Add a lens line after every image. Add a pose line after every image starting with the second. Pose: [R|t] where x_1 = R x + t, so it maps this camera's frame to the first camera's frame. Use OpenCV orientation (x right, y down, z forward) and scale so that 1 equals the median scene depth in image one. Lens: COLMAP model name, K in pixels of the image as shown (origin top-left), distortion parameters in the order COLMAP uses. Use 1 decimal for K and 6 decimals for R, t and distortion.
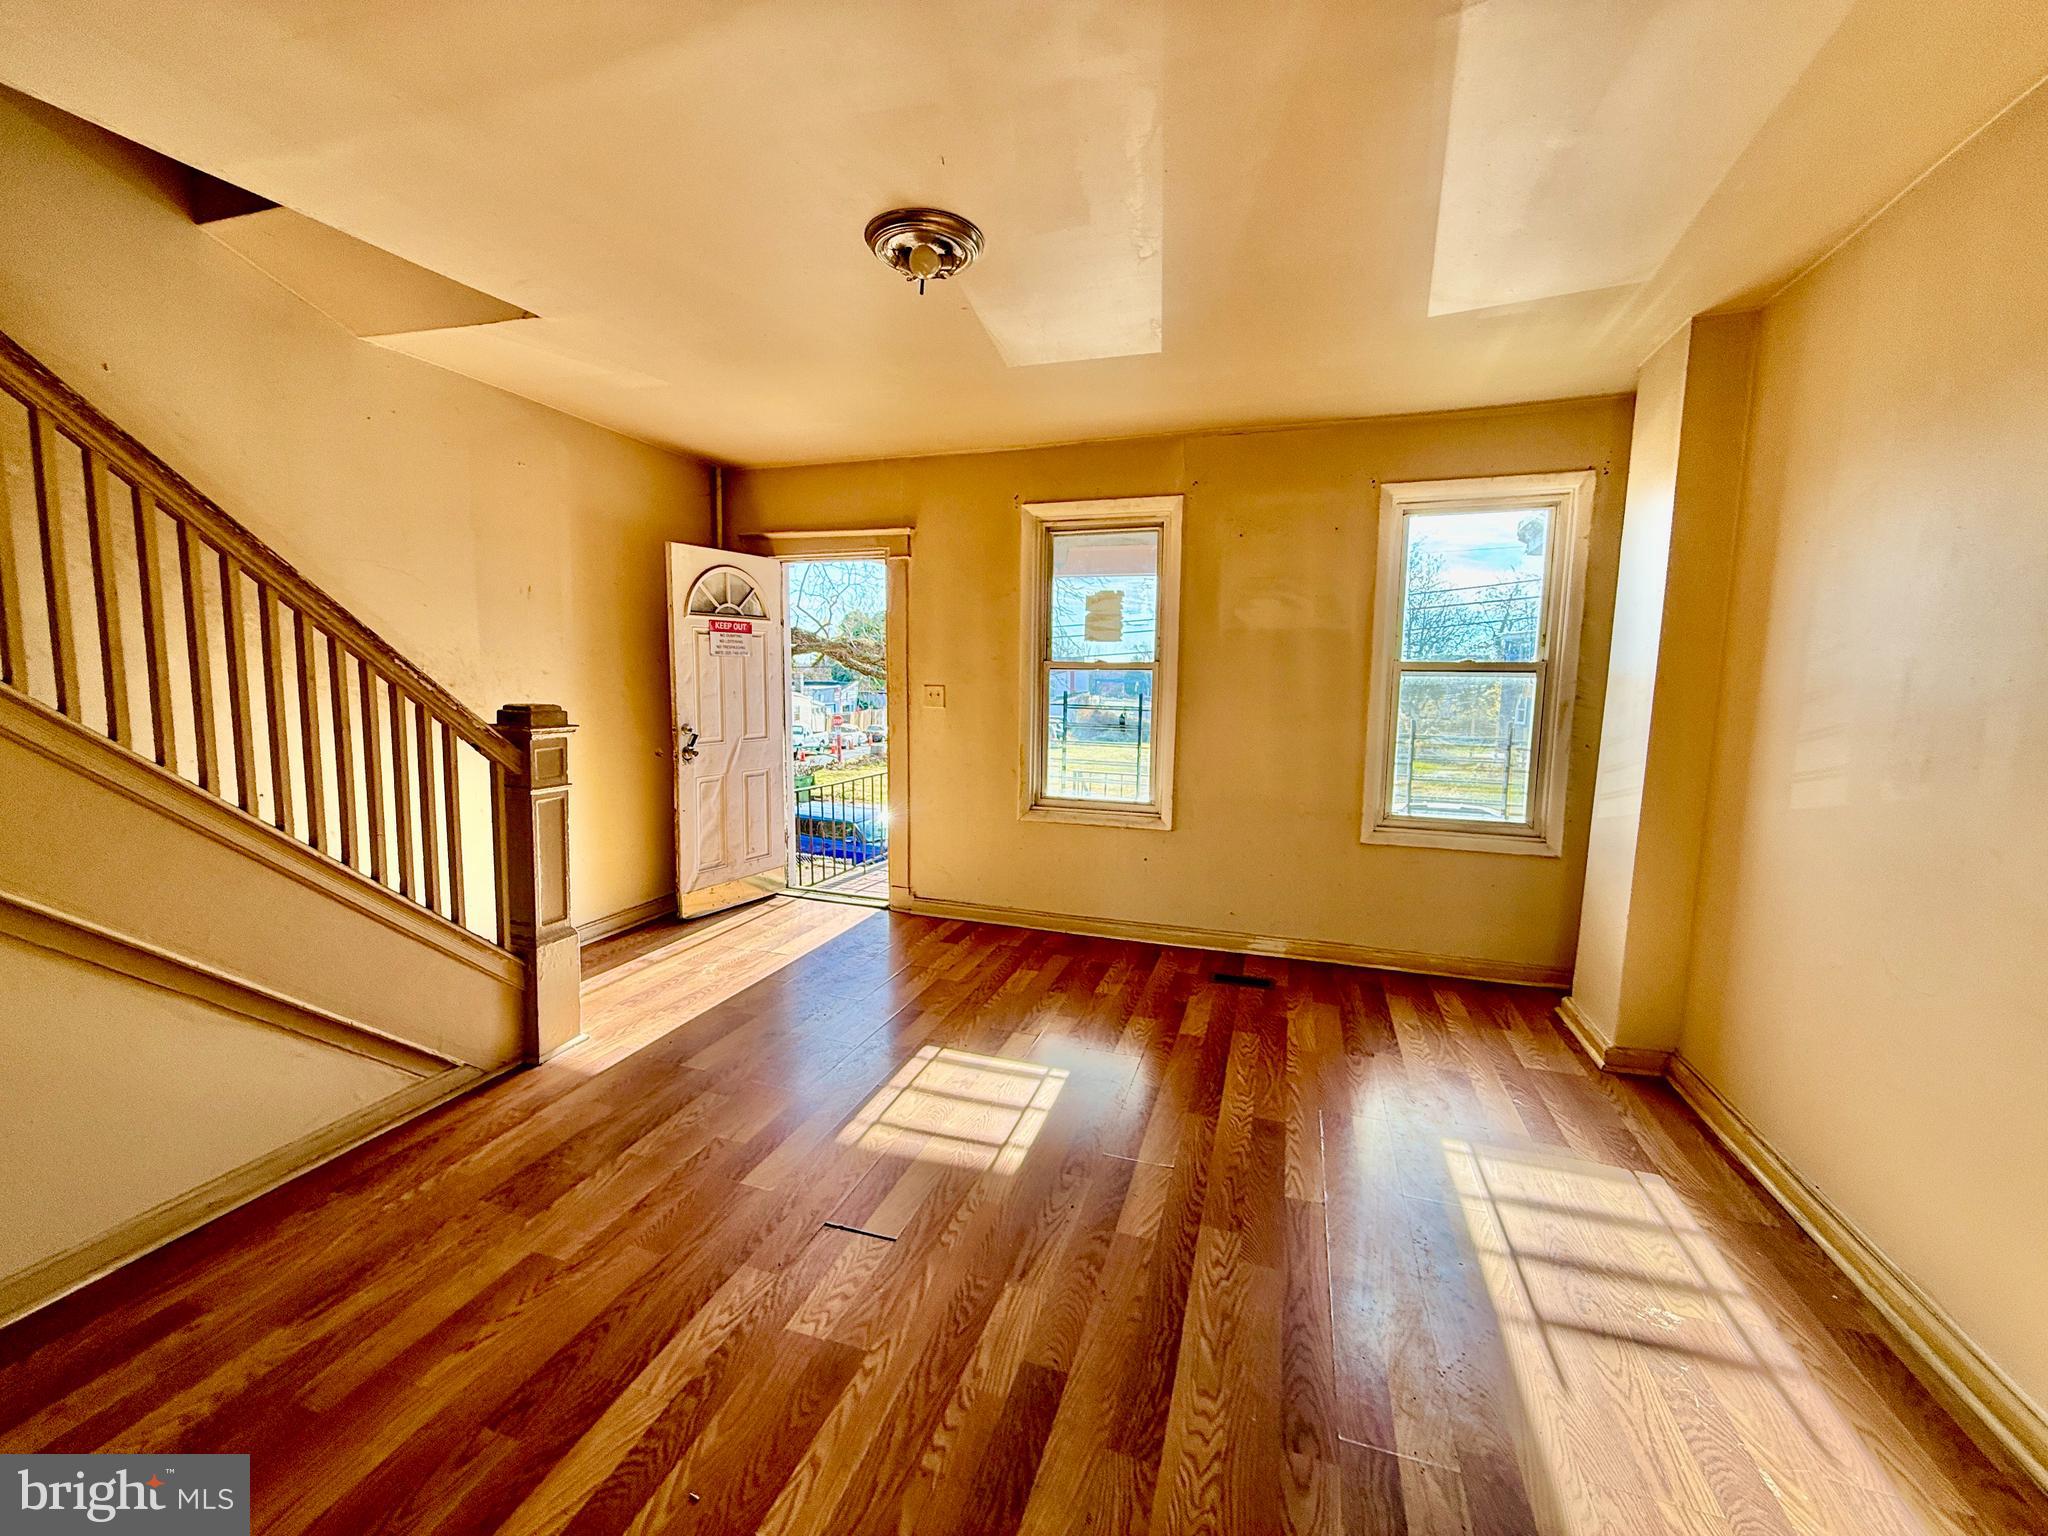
lens RADIAL K [[817.1, 0, 1015.8], [0, 817.1, 761.5], [0, 0, 1]] dist [-0.000119, -0.000015]
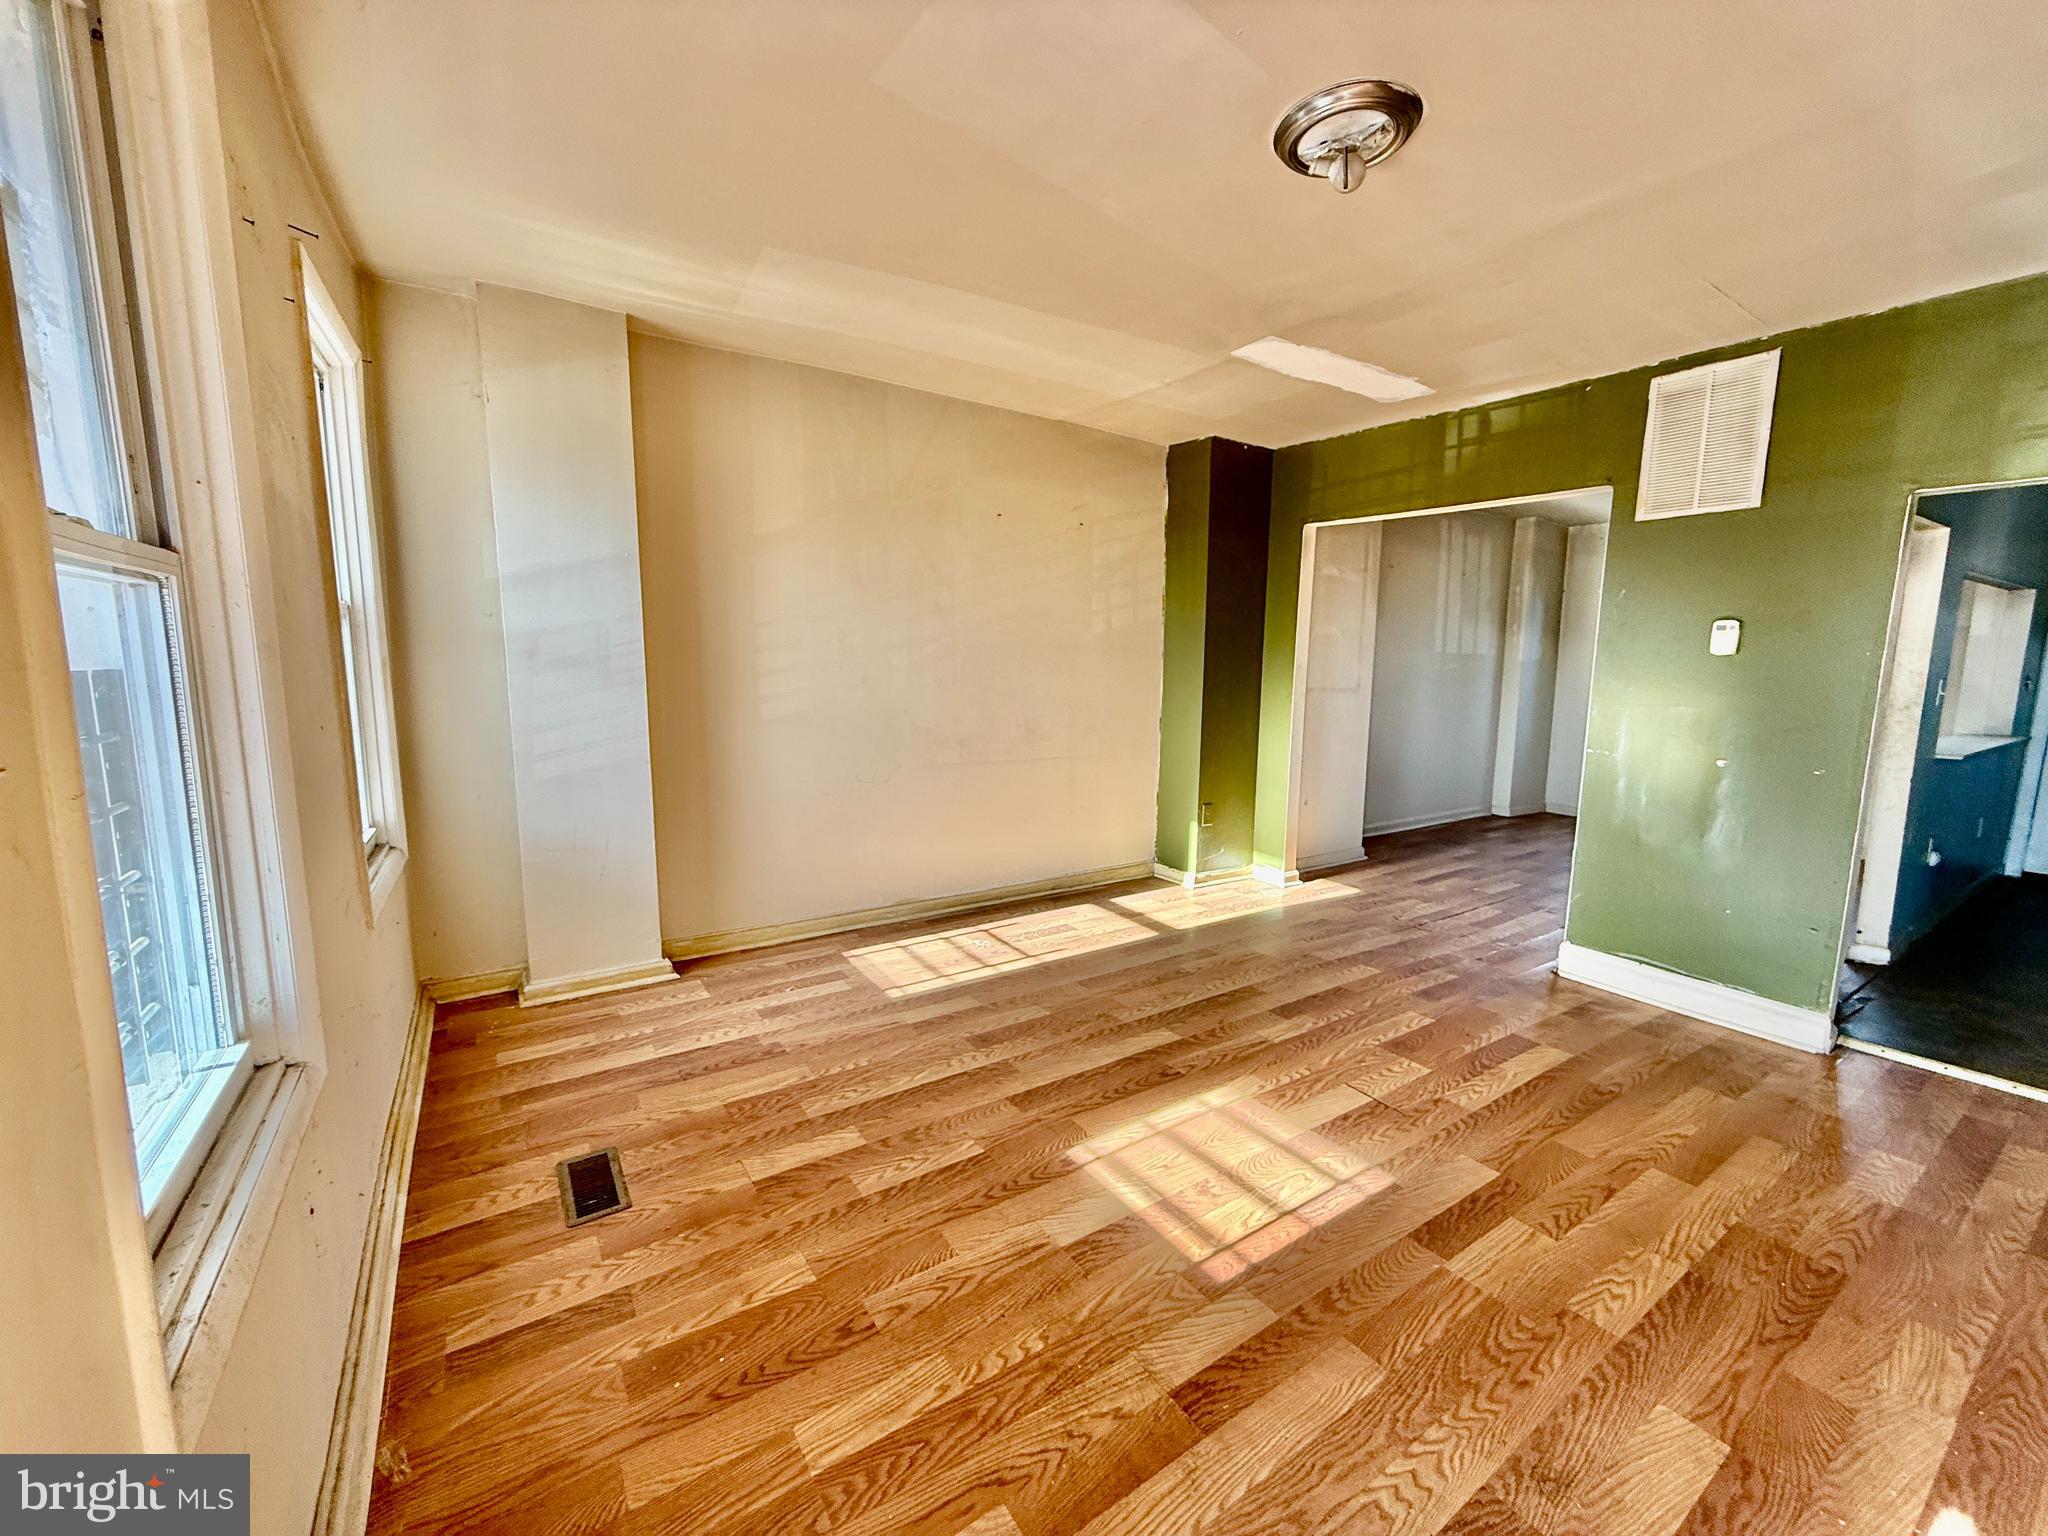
lens RADIAL K [[815.8, 0, 1024.0], [0, 815.8, 768.0], [0, 0, 1]] dist [-0.000234, 0.000087]
pose [[-0.795285, -0.103037, 0.597416, -0.395189], [0.042805, 0.973447, 0.224874, -0.179540], [-0.604723, 0.204411, -0.769757, 1.882769]]
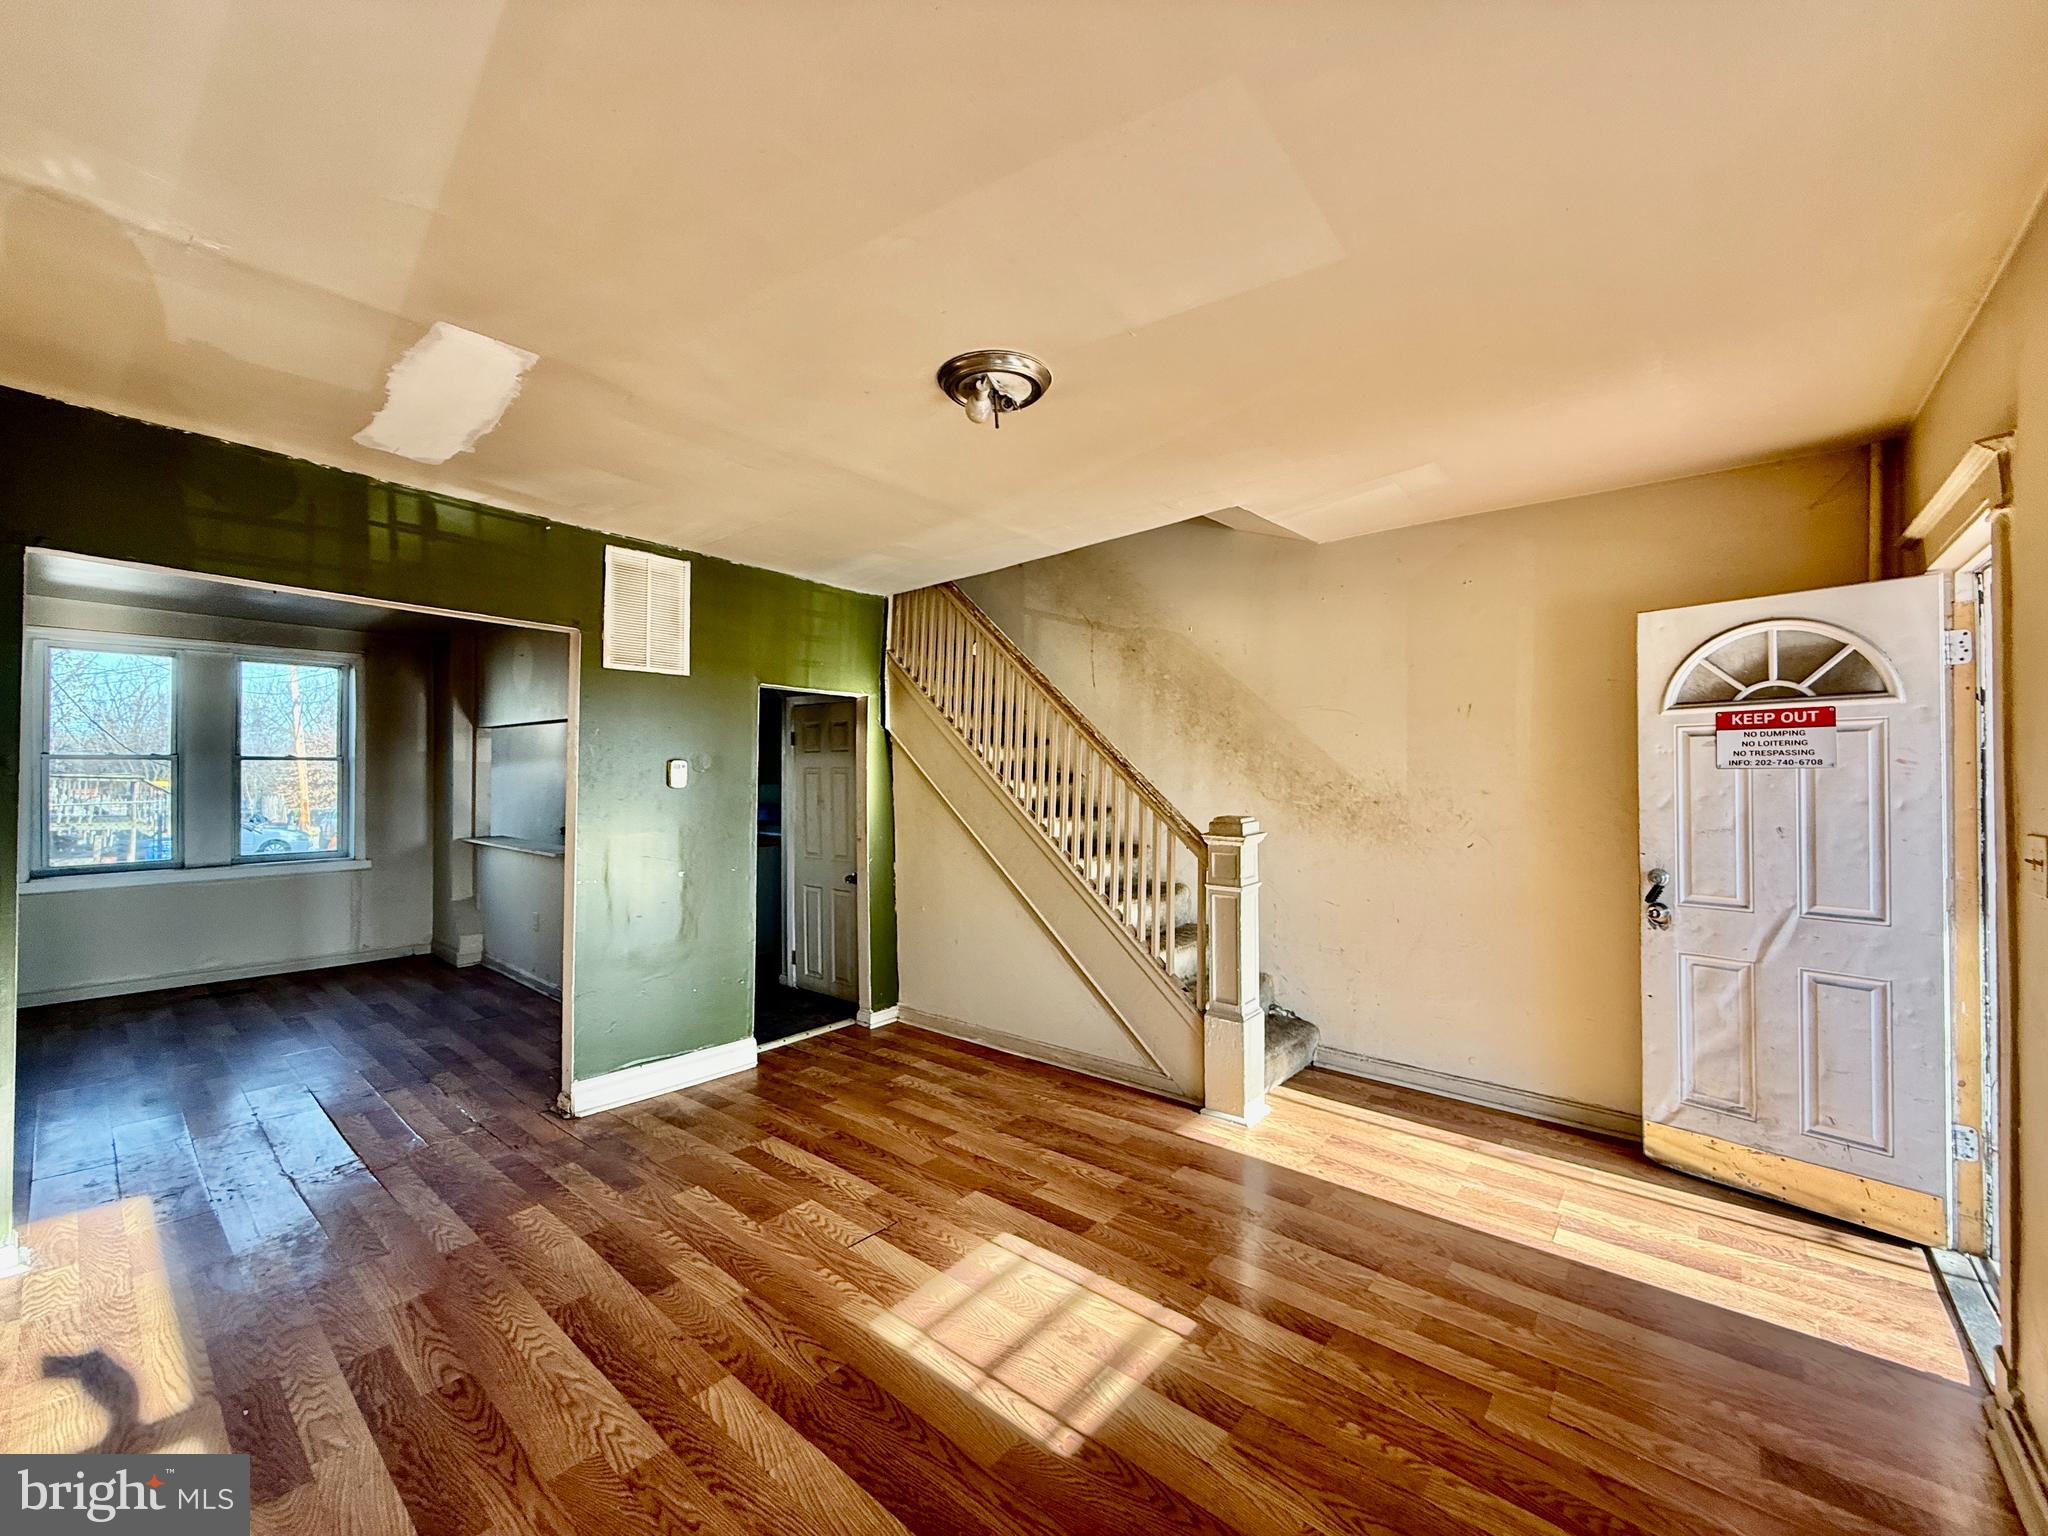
lens RADIAL K [[811.7, 0, 1019.5], [0, 811.7, 769.9], [0, 0, 1]] dist [0.000501, -0.000140]
pose [[-0.369622, -0.022564, -0.928908, 0.778624], [-0.108005, 0.993972, 0.018831, -0.153819], [0.922884, 0.107287, -0.369831, 1.384102]]
